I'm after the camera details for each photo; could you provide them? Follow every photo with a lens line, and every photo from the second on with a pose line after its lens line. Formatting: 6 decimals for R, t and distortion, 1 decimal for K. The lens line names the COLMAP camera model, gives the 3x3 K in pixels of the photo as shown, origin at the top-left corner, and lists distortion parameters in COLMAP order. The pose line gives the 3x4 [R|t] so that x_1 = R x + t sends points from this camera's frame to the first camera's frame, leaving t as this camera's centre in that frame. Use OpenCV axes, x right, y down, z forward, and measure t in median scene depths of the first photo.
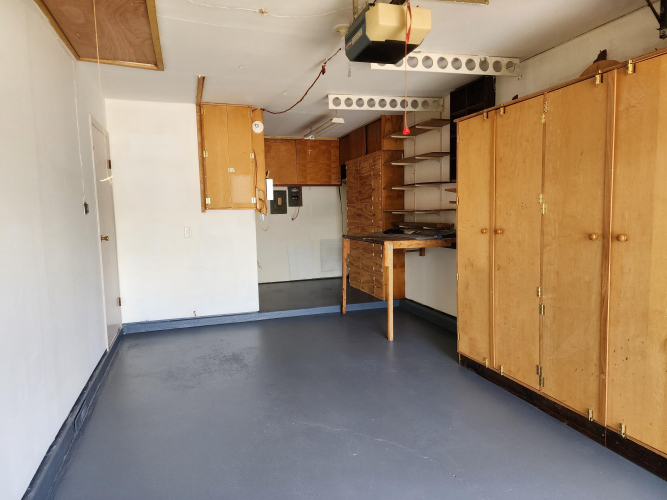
lens RADIAL K [[443.1, 0, 337.7], [0, 443.1, 250.5], [0, 0, 1]] dist [0.073620, -0.065114]
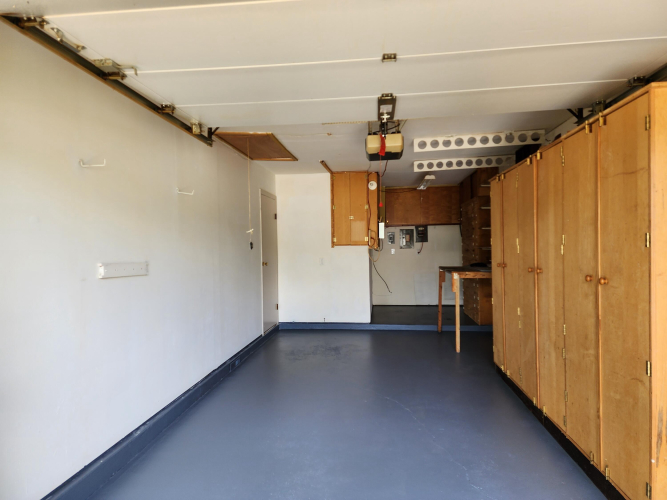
lens RADIAL K [[443.1, 0, 330.9], [0, 443.1, 250.9], [0, 0, 1]] dist [0.073620, -0.065114]
pose [[0.902907, 0.012512, -0.429654, 0.290347], [-0.043150, 0.997165, -0.061639, 0.010793], [0.427665, 0.074193, 0.900887, -0.255811]]
